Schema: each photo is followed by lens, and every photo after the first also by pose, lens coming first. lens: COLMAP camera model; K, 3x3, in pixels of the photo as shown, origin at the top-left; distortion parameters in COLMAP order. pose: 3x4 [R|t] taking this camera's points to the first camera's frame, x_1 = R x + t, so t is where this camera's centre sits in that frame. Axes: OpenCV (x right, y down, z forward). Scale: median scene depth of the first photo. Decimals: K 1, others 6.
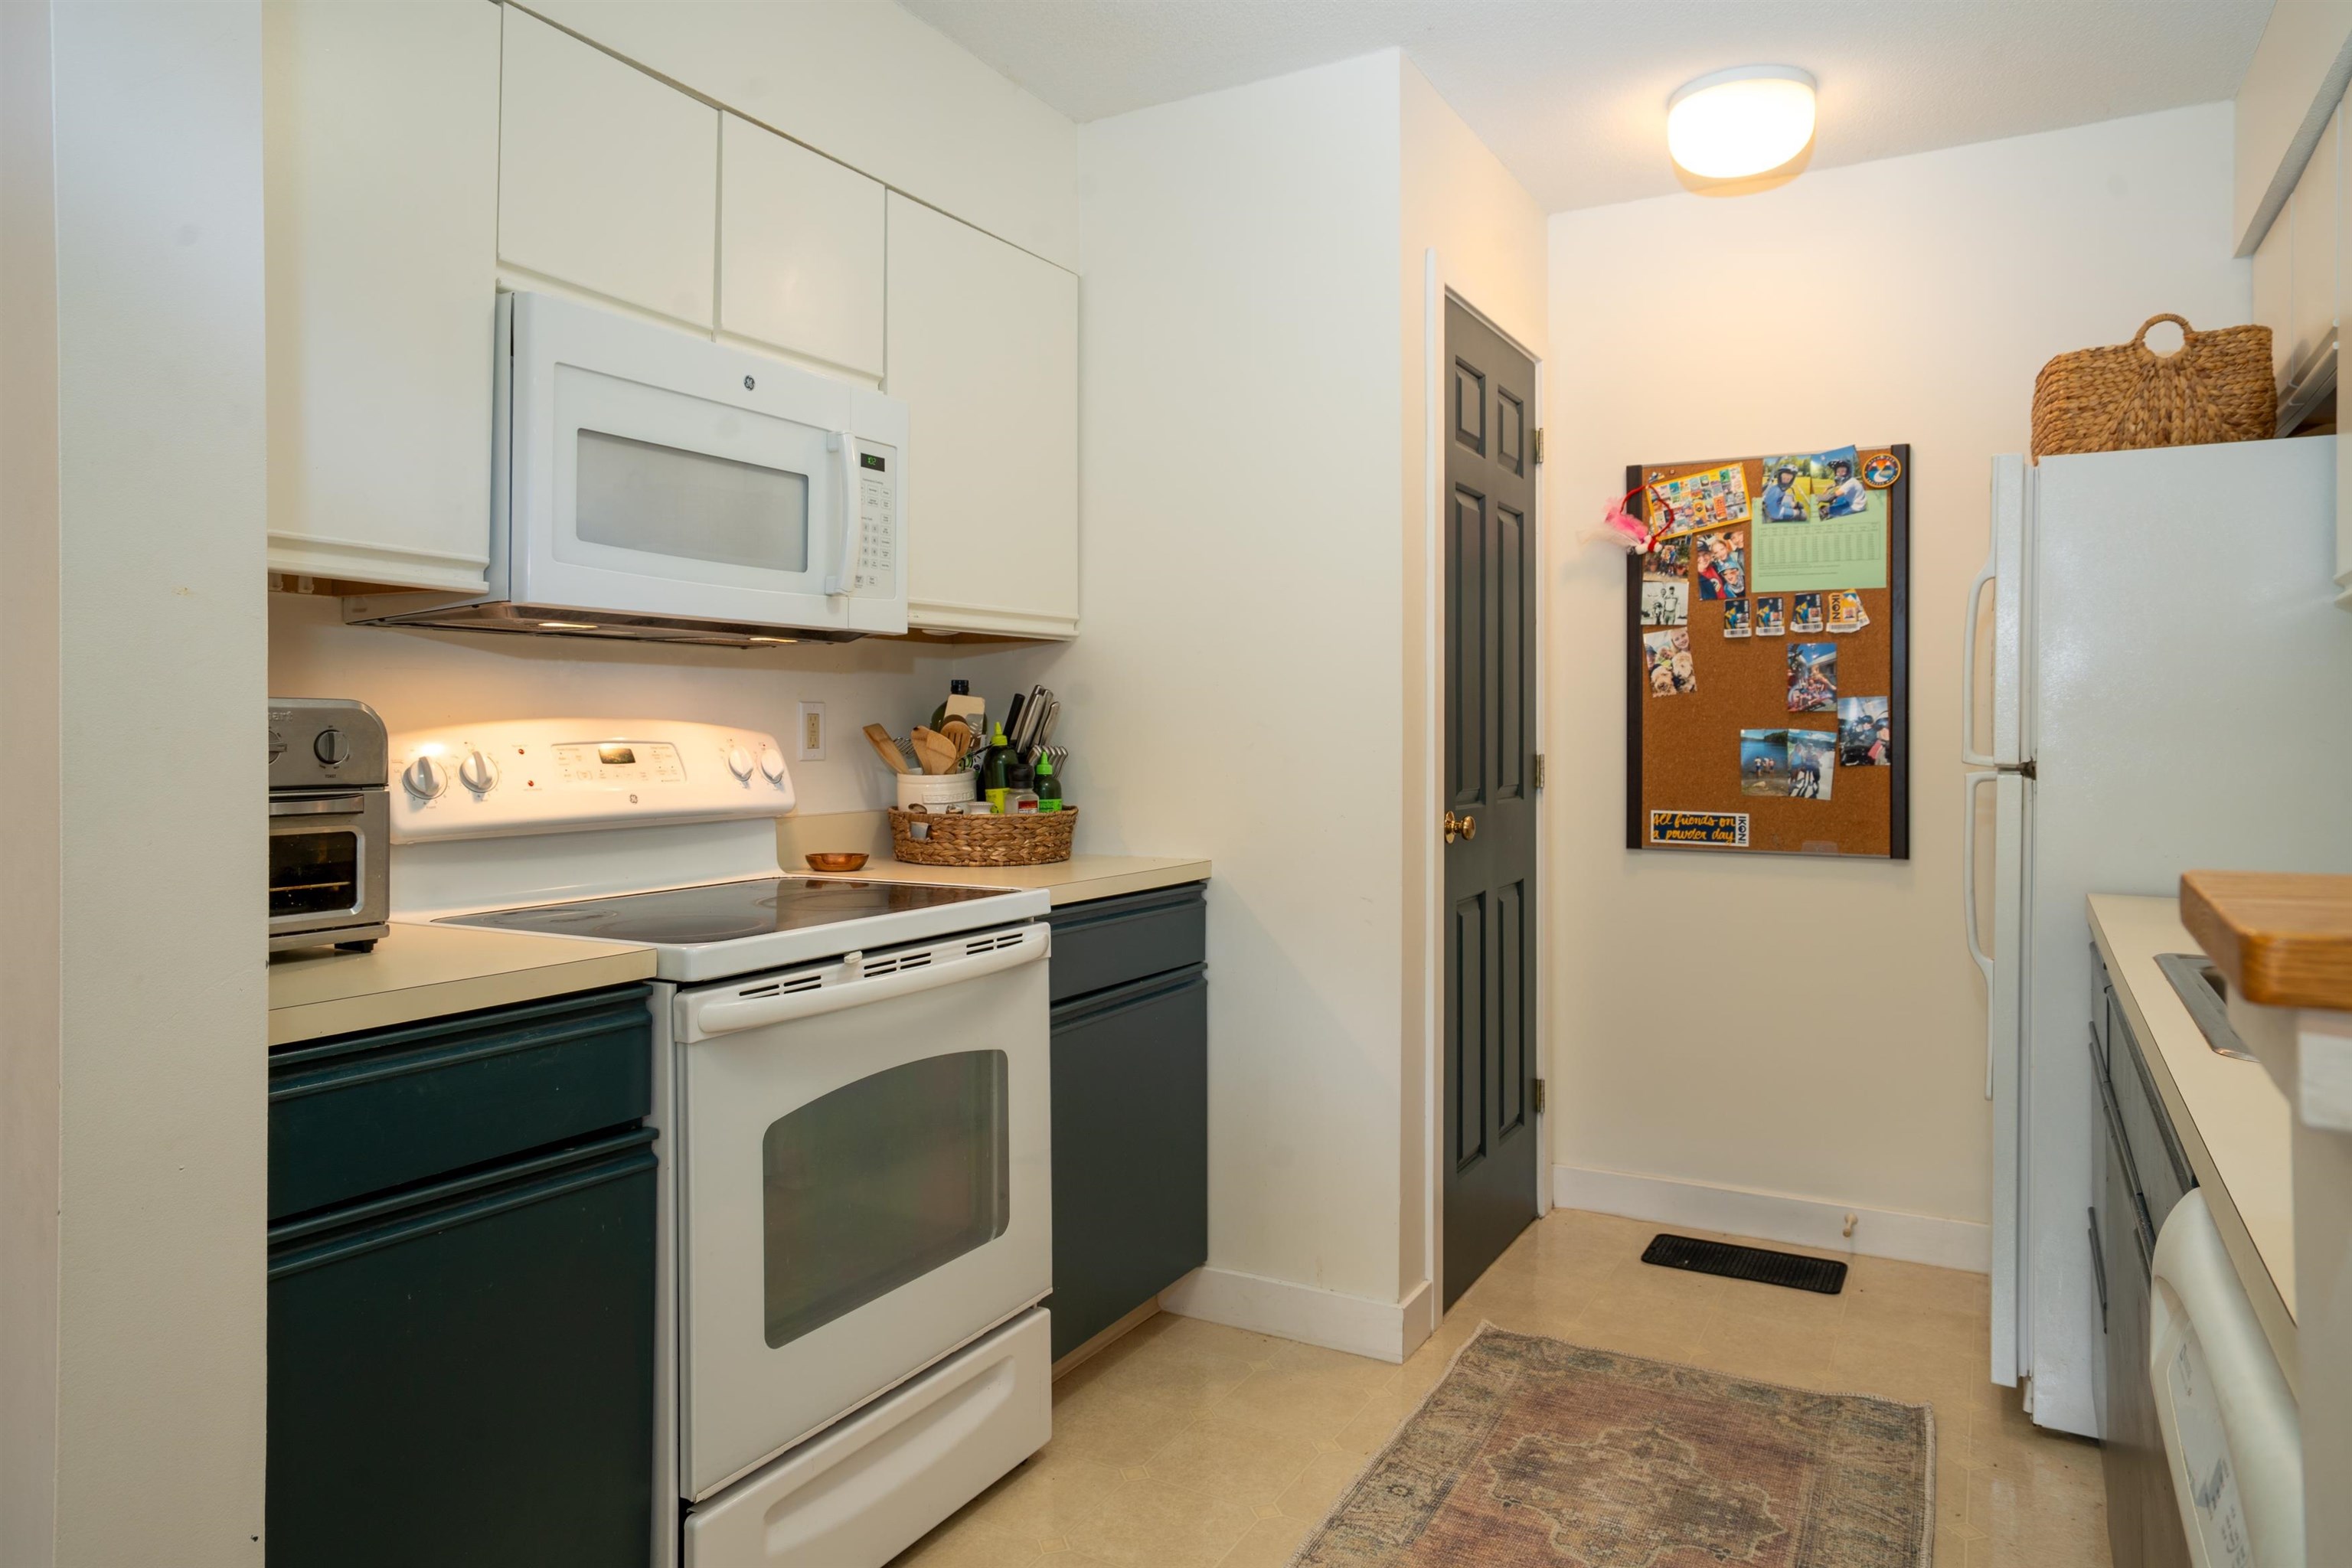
lens RADIAL K [[1511.3, 0, 1176.1], [0, 1511.3, 727.3], [0, 0, 1]] dist [-0.004147, 0.031273]
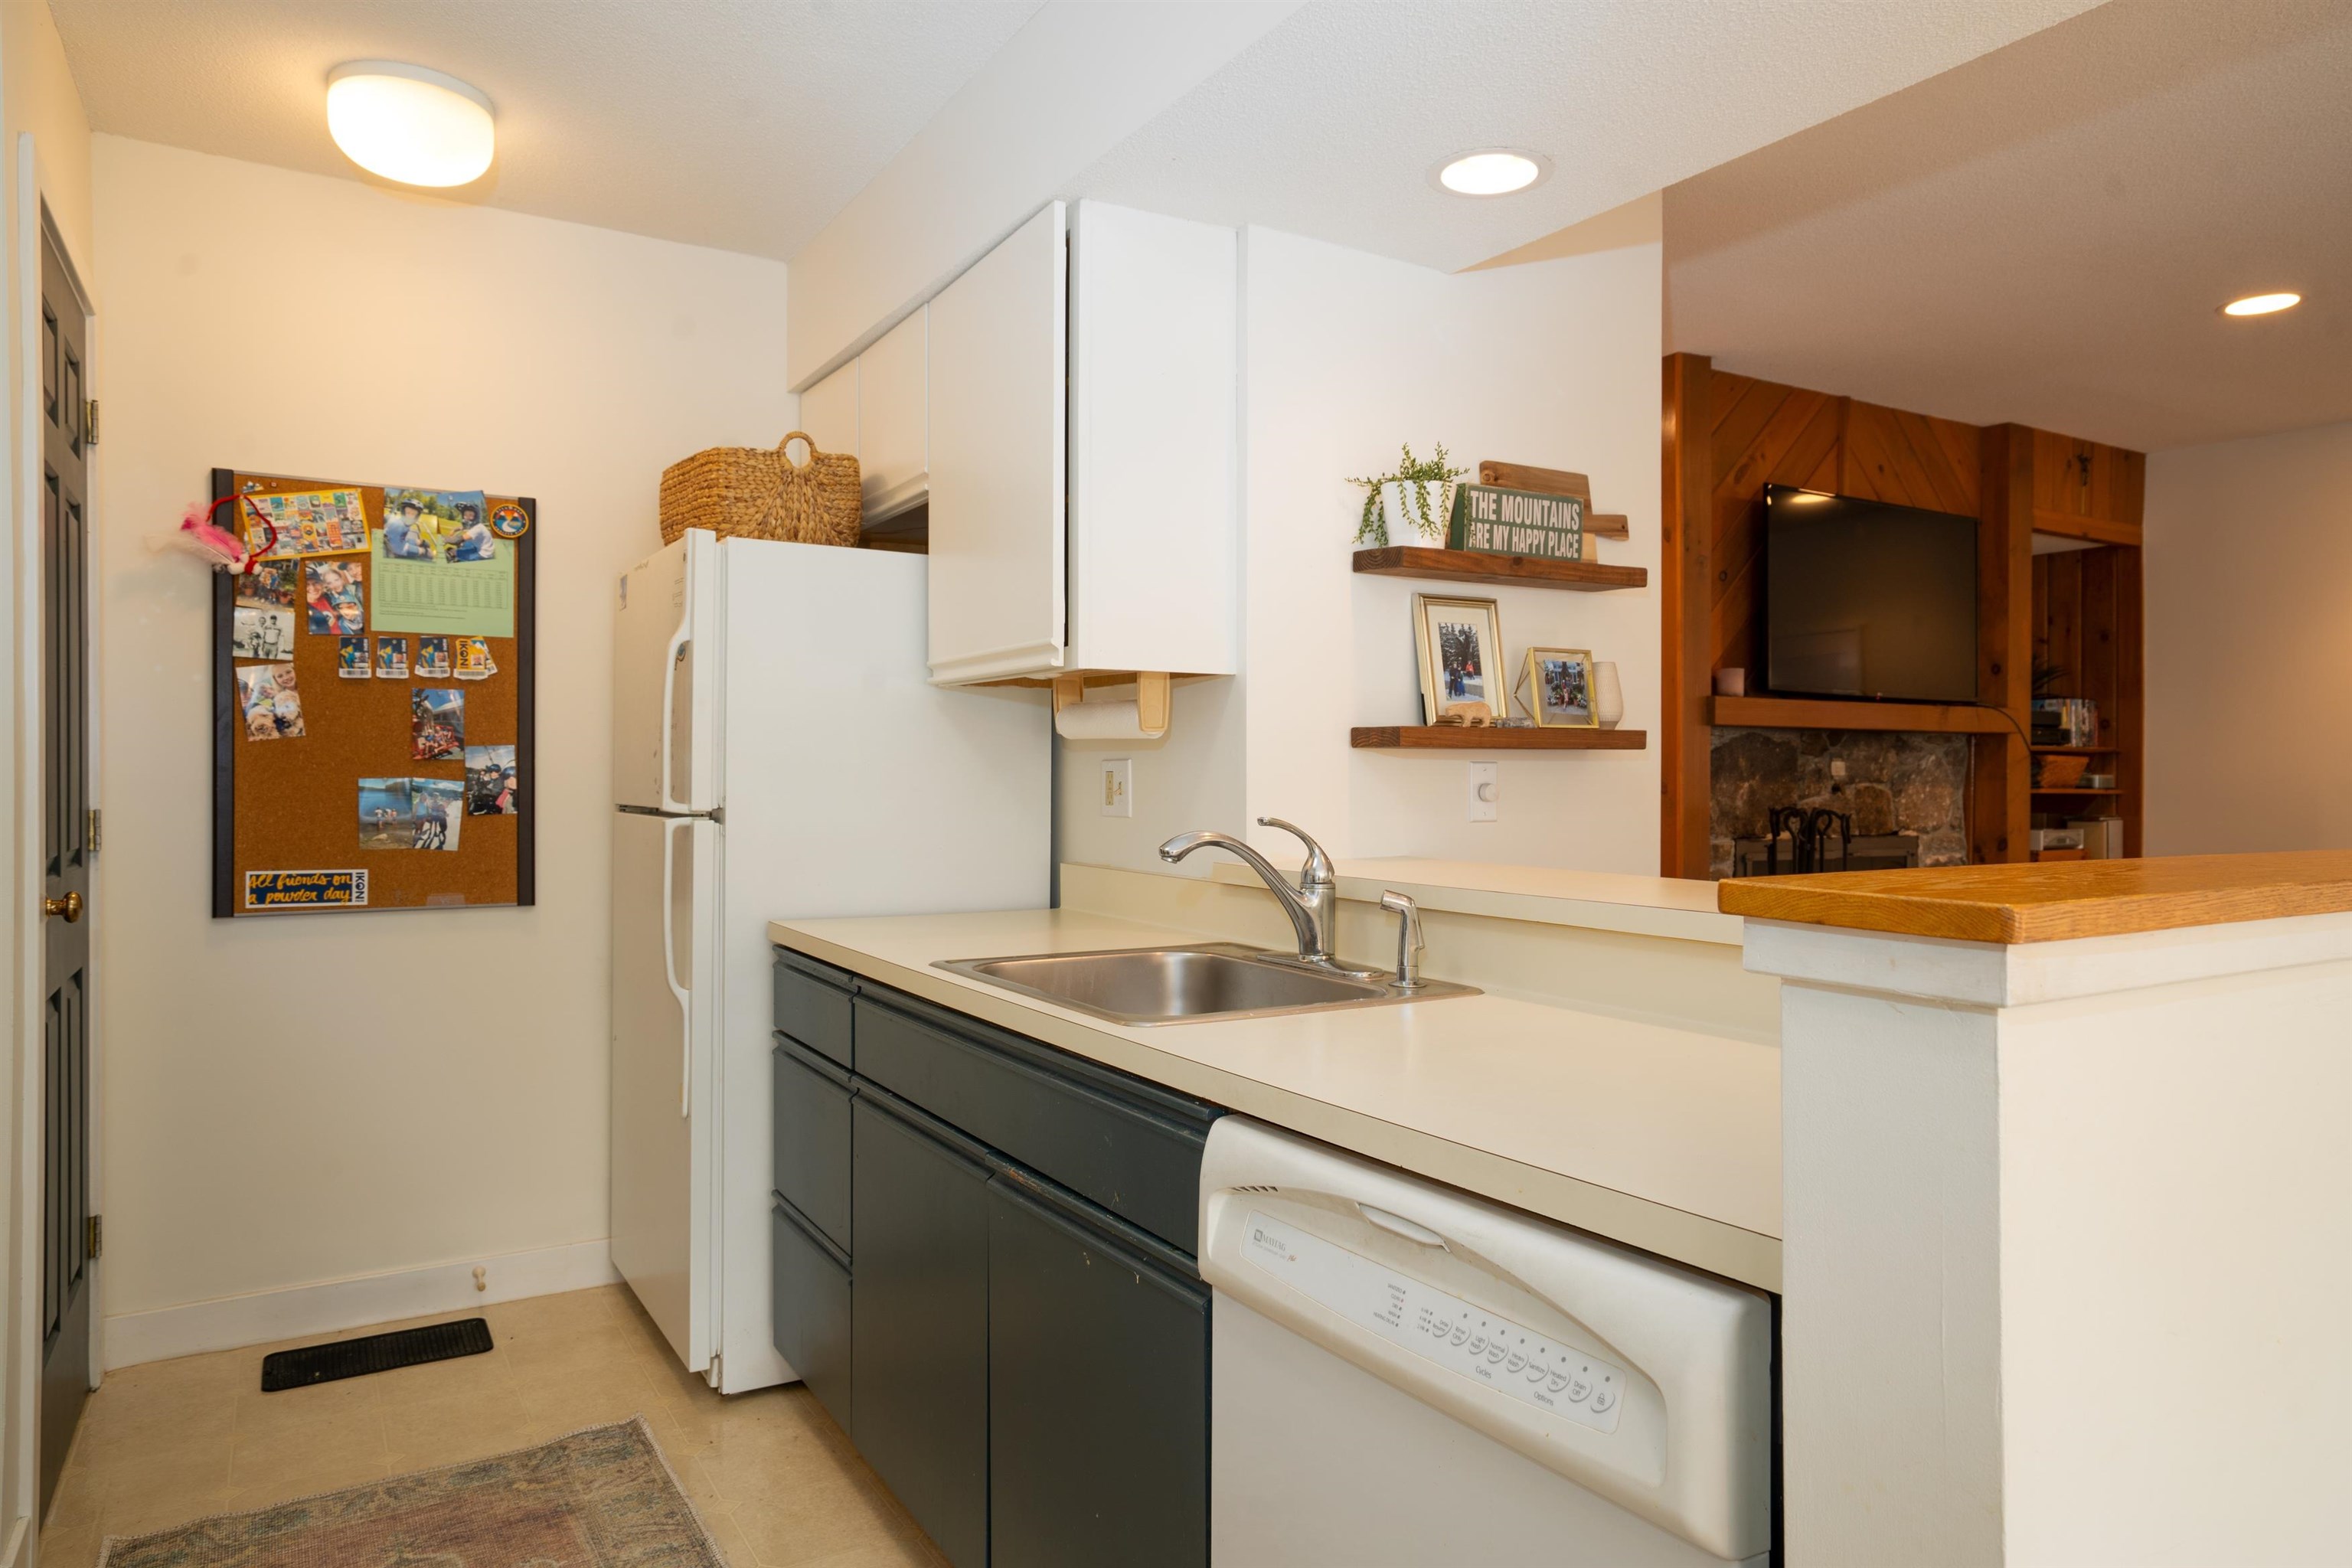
lens RADIAL K [[1484.9, 0, 1176.0], [0, 1484.9, 784.0], [0, 0, 1]] dist [-0.001543, 0.029248]
pose [[0.509209, -0.005247, 0.860627, -0.156445], [-0.002041, 0.999971, 0.007304, -0.002748], [-0.860640, -0.005475, 0.509184, 0.111458]]
